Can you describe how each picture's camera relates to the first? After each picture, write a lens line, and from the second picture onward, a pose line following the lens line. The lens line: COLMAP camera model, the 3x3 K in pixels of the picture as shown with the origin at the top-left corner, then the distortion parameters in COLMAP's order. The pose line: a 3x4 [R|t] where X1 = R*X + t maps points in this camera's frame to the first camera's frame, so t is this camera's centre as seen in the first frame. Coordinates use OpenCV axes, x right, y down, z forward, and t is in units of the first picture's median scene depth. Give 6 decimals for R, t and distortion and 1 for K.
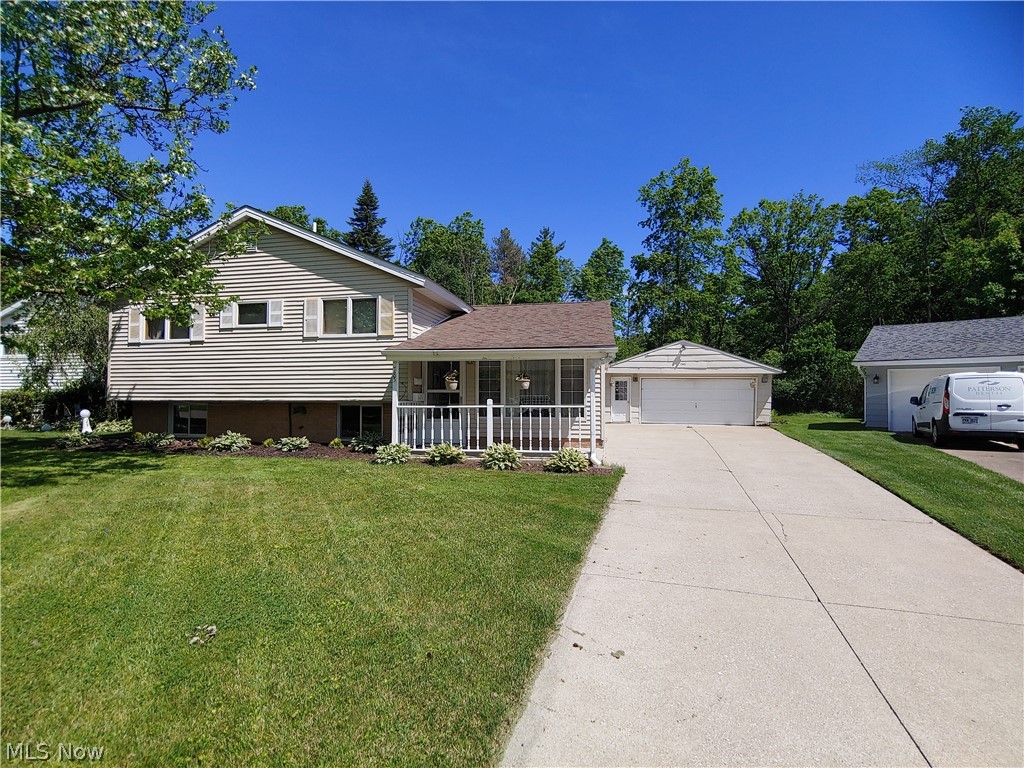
lens RADIAL K [[483.5, 0, 512.0], [0, 483.5, 384.0], [0, 0, 1]] dist [-0.018095, -0.000672]
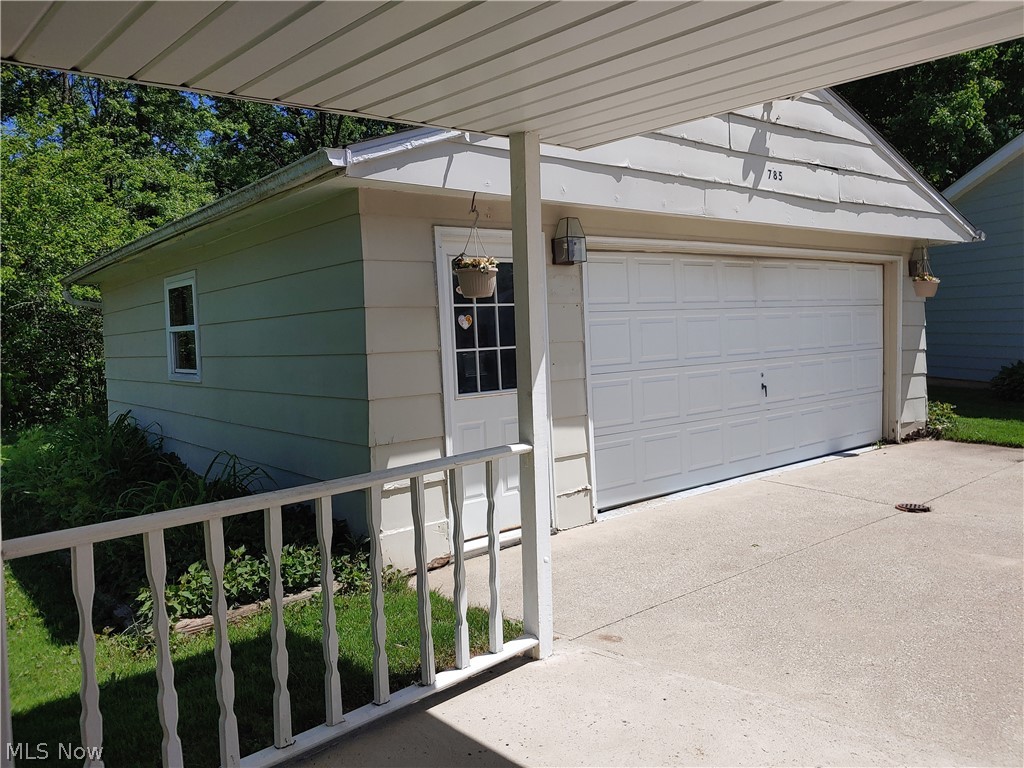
lens RADIAL K [[782.9, 0, 512.0], [0, 782.9, 384.0], [0, 0, 1]] dist [-0.000358, -0.006999]
pose [[0.597981, -0.094005, 0.795978, 0.076983], [0.018948, 0.994479, 0.103213, 0.013300], [-0.801286, -0.046637, 0.596461, 1.736257]]
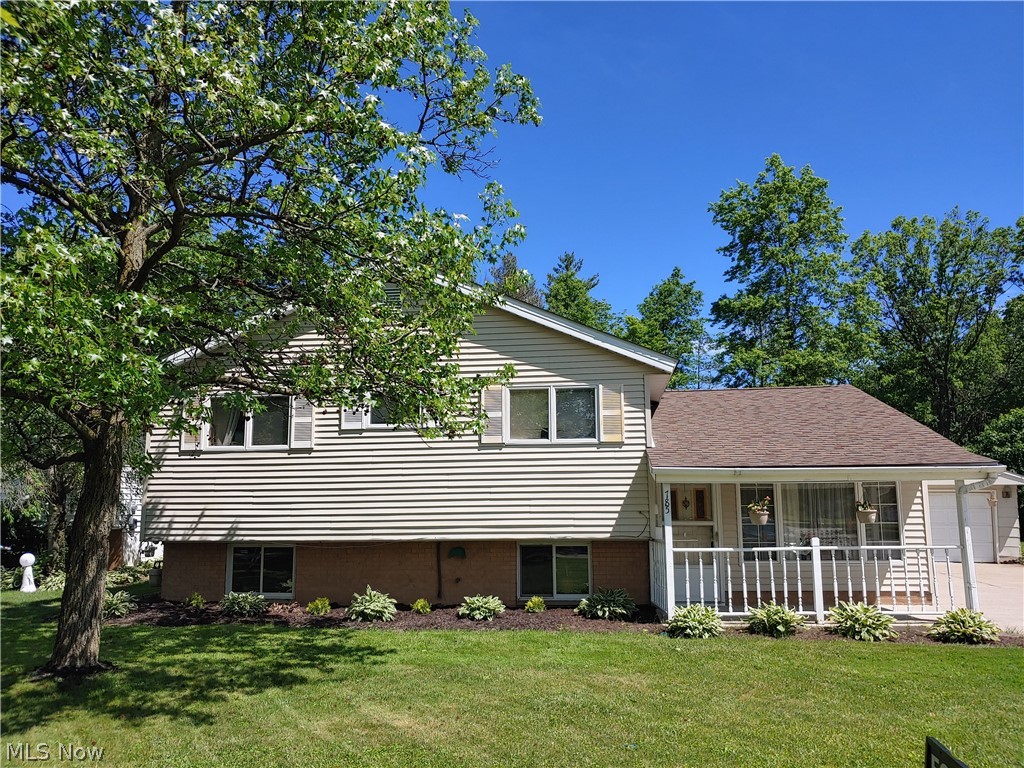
lens RADIAL K [[782.9, 0, 512.0], [0, 782.9, 384.0], [0, 0, 1]] dist [-0.000358, -0.006999]
pose [[0.997413, 0.003686, 0.071789, -0.461754], [0.006067, 0.990804, -0.135172, -0.031285], [-0.071627, 0.135258, 0.988218, -0.098259]]
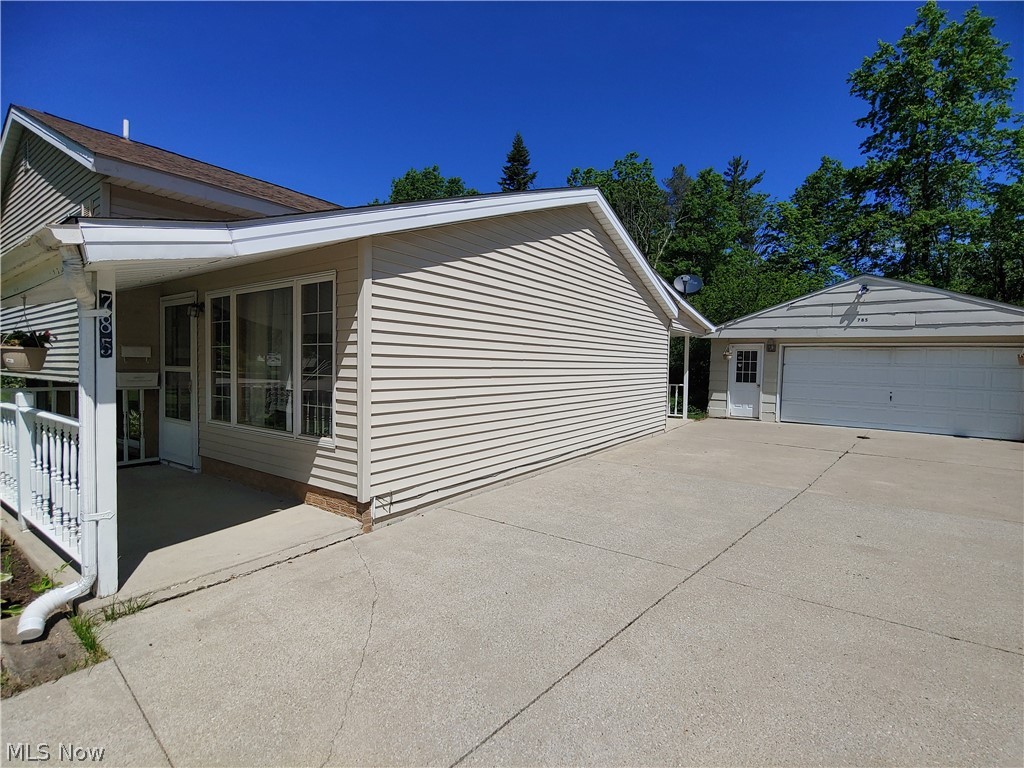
lens RADIAL K [[483.5, 0, 512.0], [0, 483.5, 384.0], [0, 0, 1]] dist [-0.018095, -0.000672]
pose [[0.910562, 0.027358, -0.412466, 0.423920], [-0.001830, 0.998065, 0.062159, -0.003570], [0.413368, -0.055845, 0.908850, 0.658527]]
